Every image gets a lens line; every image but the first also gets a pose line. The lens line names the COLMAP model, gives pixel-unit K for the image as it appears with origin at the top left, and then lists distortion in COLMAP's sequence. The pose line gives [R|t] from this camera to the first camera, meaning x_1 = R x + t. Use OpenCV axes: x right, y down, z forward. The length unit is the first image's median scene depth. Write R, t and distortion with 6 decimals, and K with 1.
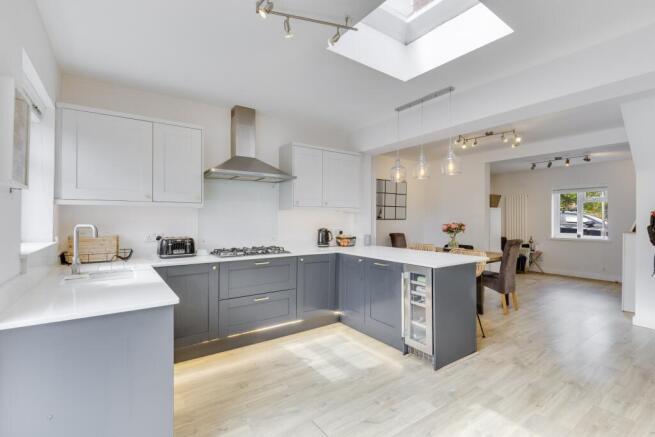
lens RADIAL K [[307.5, 0, 325.7], [0, 307.5, 220.0], [0, 0, 1]] dist [0.026448, -0.003280]
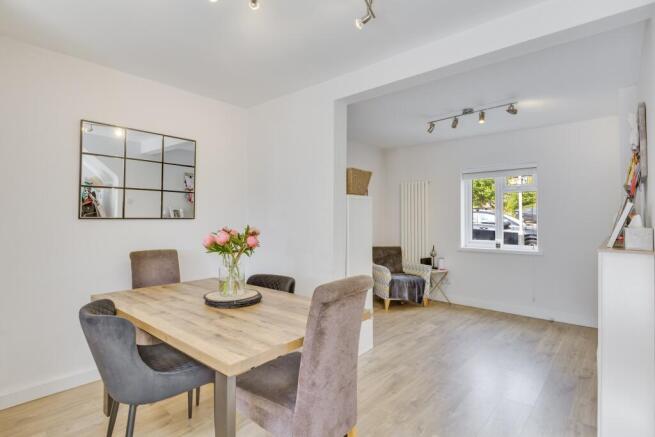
lens RADIAL K [[324.3, 0, 329.2], [0, 324.3, 217.7], [0, 0, 1]] dist [0.027884, -0.002951]
pose [[0.975808, -0.000782, 0.218627, 0.336738], [0.002855, 0.999954, -0.009166, 0.000625], [-0.218609, 0.009568, 0.975766, 0.434898]]
